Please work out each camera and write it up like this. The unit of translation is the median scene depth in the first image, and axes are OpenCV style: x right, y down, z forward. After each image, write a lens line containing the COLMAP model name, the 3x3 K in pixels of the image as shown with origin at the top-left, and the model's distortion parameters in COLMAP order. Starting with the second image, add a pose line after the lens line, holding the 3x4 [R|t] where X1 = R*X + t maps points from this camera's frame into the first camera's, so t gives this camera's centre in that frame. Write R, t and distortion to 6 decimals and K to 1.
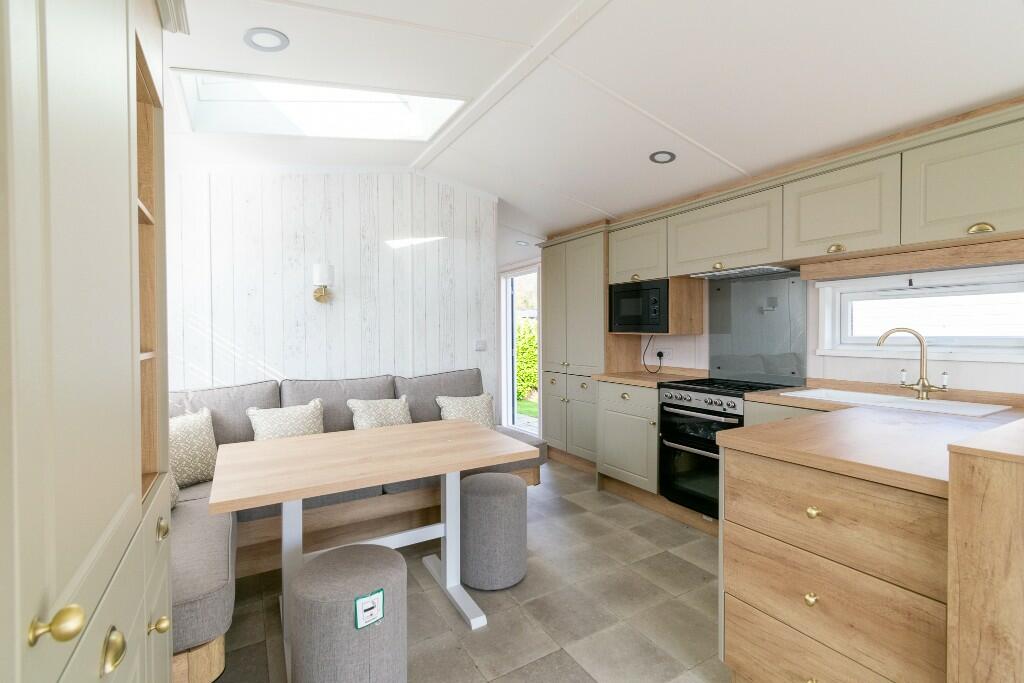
lens RADIAL K [[453.1, 0, 508.9], [0, 453.1, 339.8], [0, 0, 1]] dist [-0.001670, -0.000779]
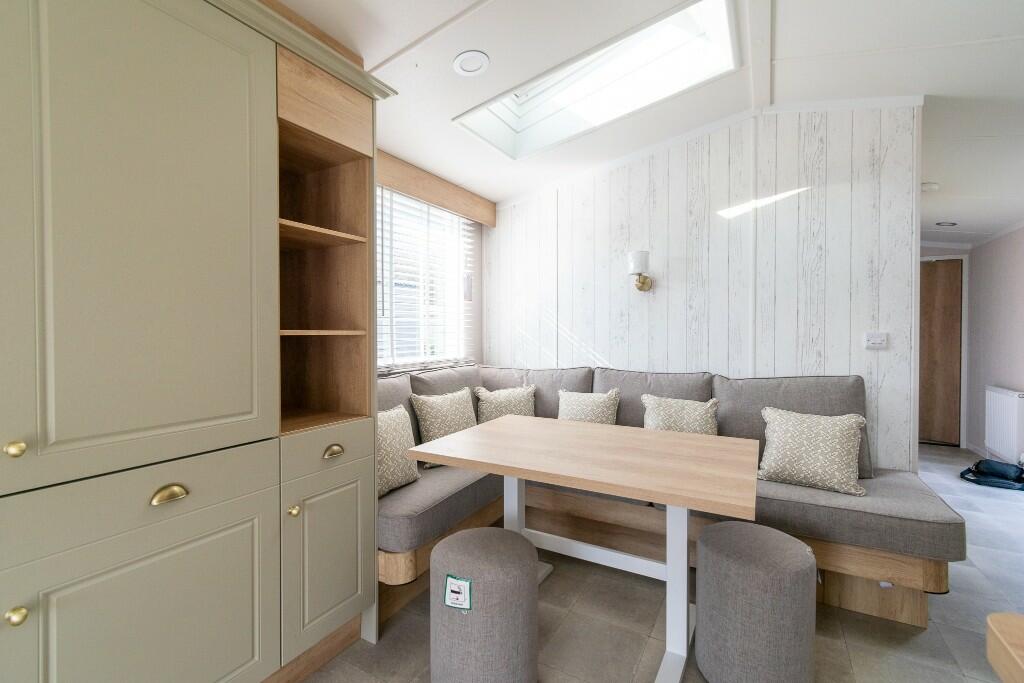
lens RADIAL K [[453.1, 0, 509.3], [0, 453.1, 336.1], [0, 0, 1]] dist [-0.001670, -0.000779]
pose [[0.492088, 0.015961, -0.870399, 0.299278], [-0.012147, 0.999860, 0.011467, 0.006000], [0.870460, 0.004930, 0.492214, 0.292623]]
